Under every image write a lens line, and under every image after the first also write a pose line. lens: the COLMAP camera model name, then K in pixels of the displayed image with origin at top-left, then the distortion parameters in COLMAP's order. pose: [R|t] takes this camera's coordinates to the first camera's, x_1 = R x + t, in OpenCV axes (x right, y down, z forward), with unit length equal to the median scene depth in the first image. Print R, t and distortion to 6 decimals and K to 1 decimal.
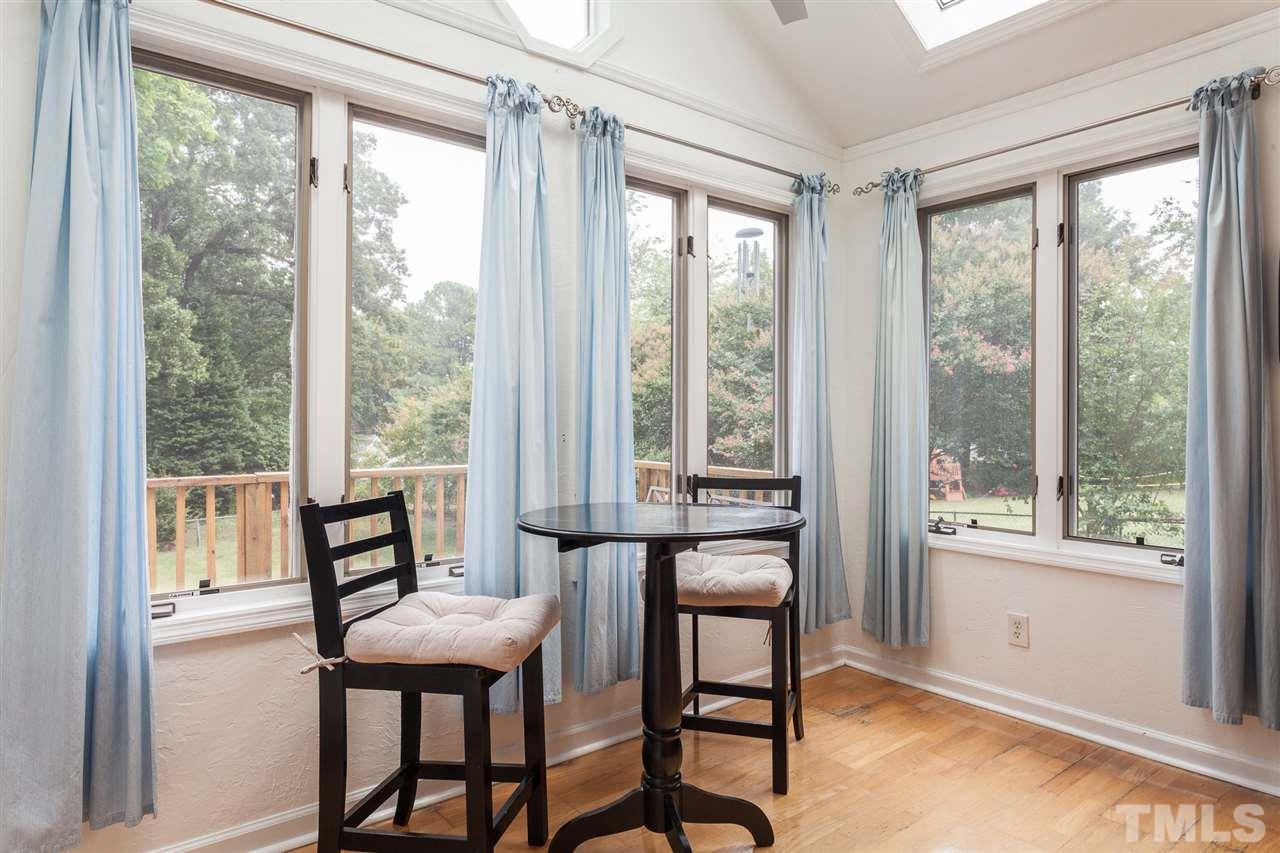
lens RADIAL K [[745.5, 0, 638.5], [0, 745.5, 421.4], [0, 0, 1]] dist [0.001154, 0.001209]
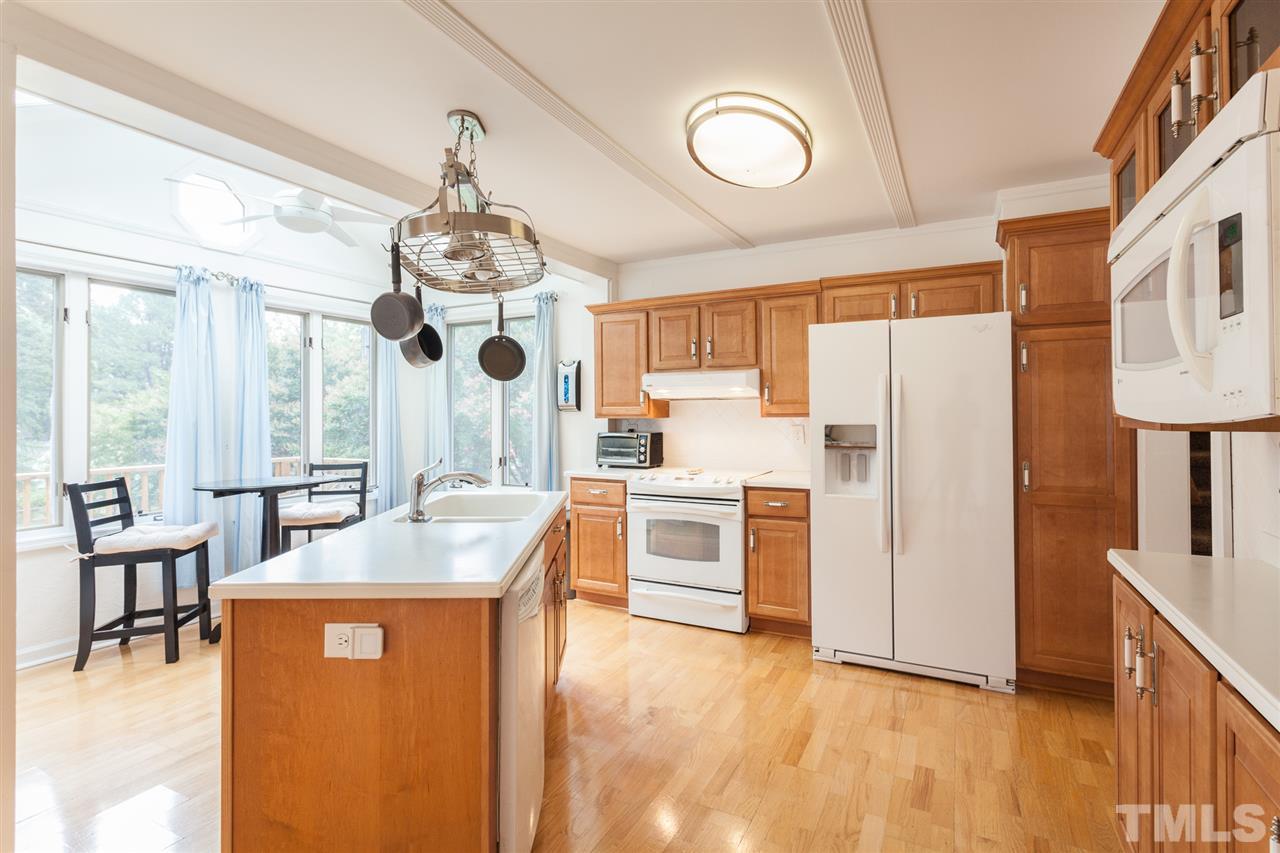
lens RADIAL K [[619.8, 0, 645.5], [0, 619.8, 409.7], [0, 0, 1]] dist [0.003708, -0.001430]
pose [[0.910750, -0.007587, 0.412888, 0.191631], [0.013865, 0.999829, -0.012210, -0.033399], [-0.412725, 0.016845, 0.910700, -0.779841]]
